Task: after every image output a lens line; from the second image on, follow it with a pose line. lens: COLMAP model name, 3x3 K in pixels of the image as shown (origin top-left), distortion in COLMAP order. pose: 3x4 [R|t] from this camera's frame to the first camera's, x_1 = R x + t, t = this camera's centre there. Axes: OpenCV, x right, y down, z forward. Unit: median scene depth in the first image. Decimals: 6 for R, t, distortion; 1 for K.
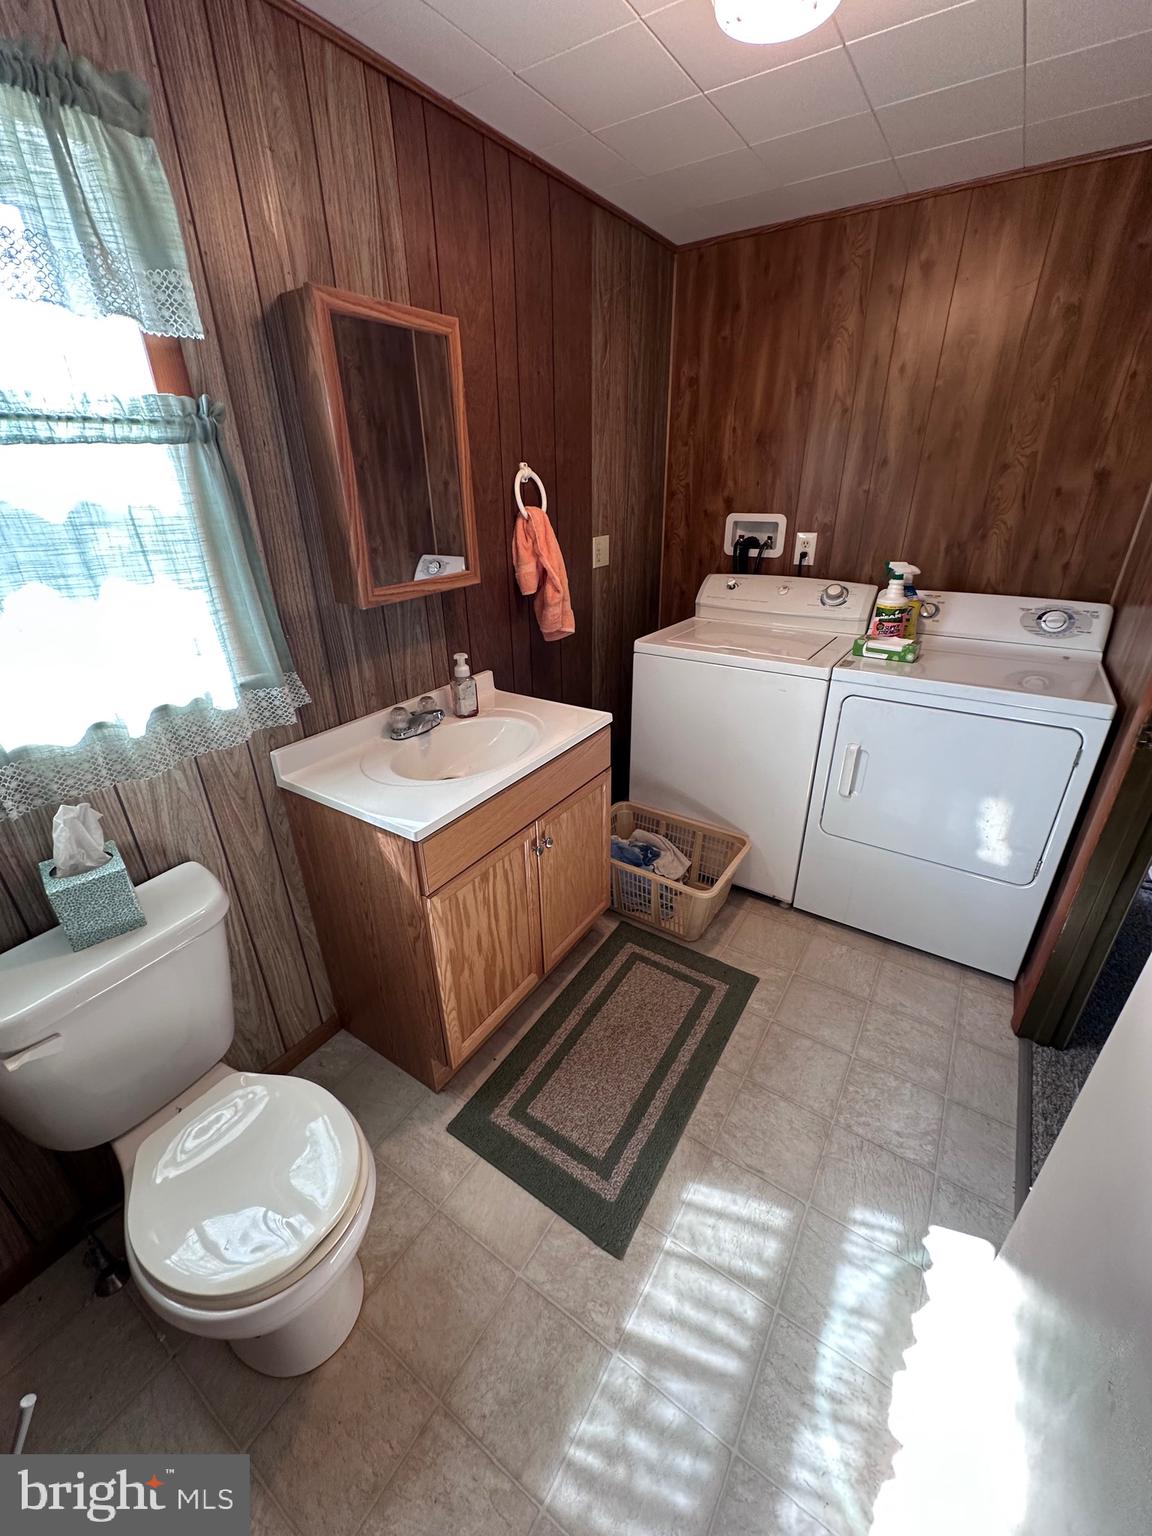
lens RADIAL K [[611.0, 0, 572.4], [0, 611.0, 764.7], [0, 0, 1]] dist [-0.004016, 0.000534]
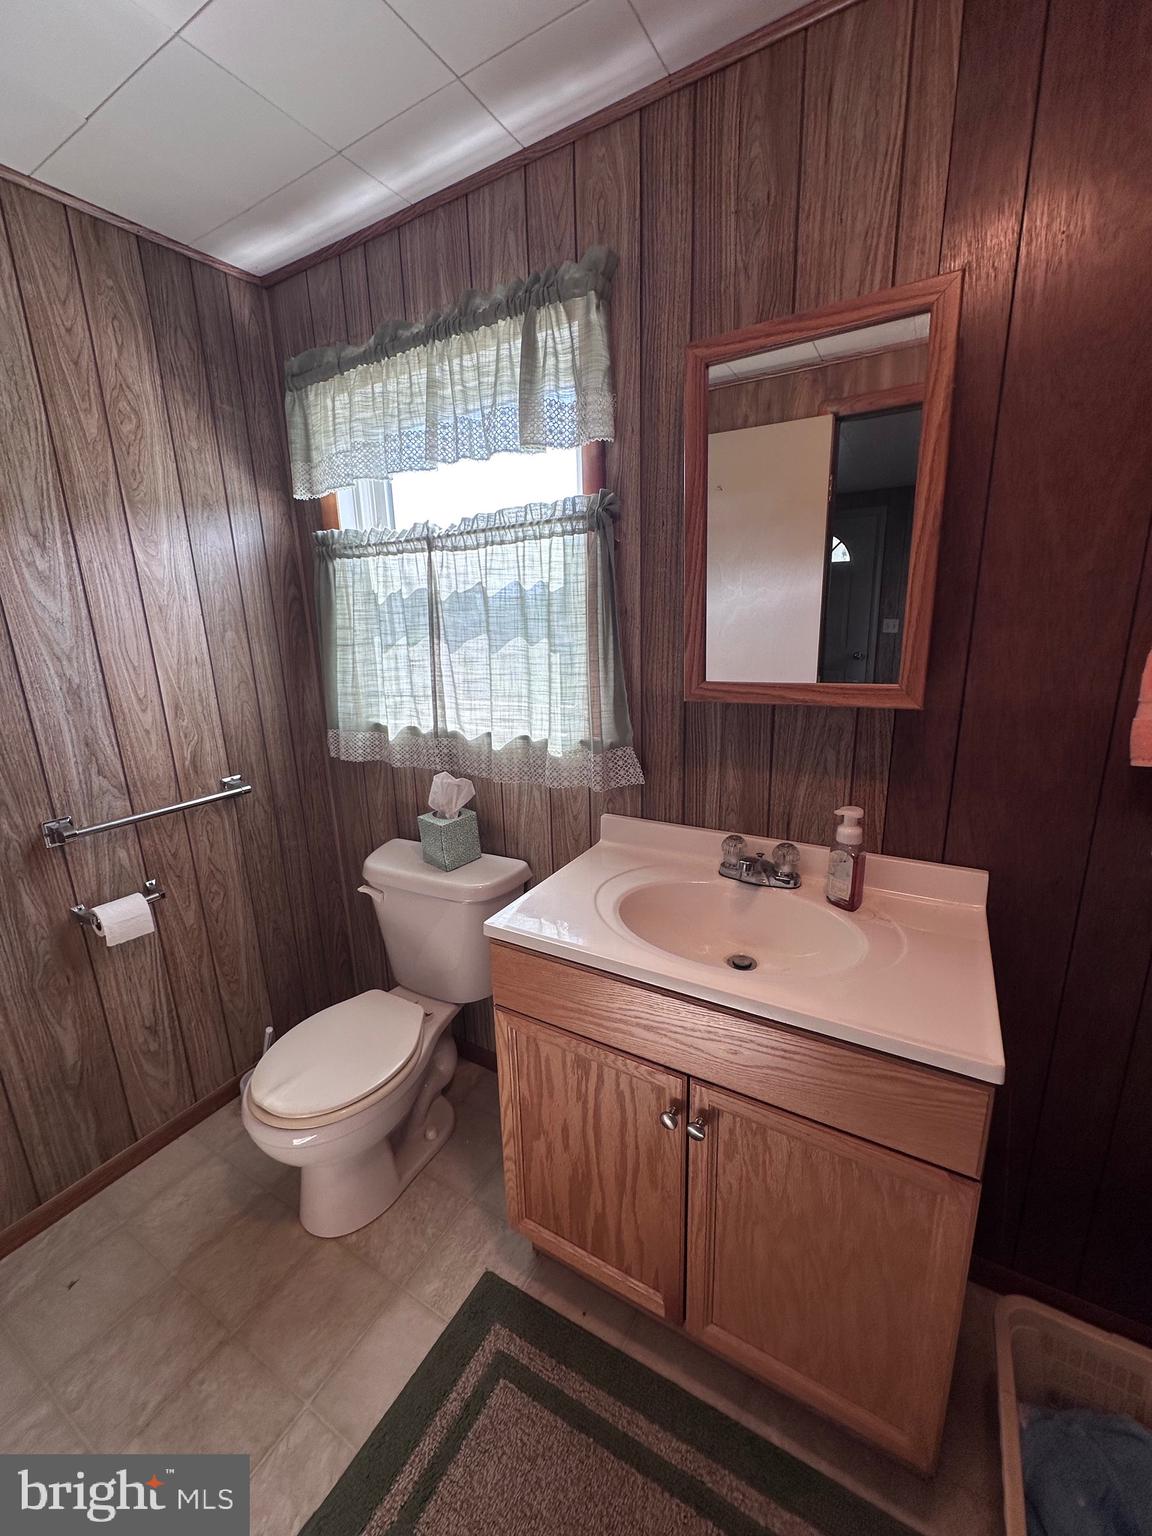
lens RADIAL K [[611.0, 0, 574.6], [0, 611.0, 766.8], [0, 0, 1]] dist [-0.004016, 0.000534]
pose [[0.054668, 0.256430, -0.965016, 0.447444], [-0.397108, 0.892325, 0.214618, -0.272953], [0.916142, 0.371482, 0.150612, 0.714565]]
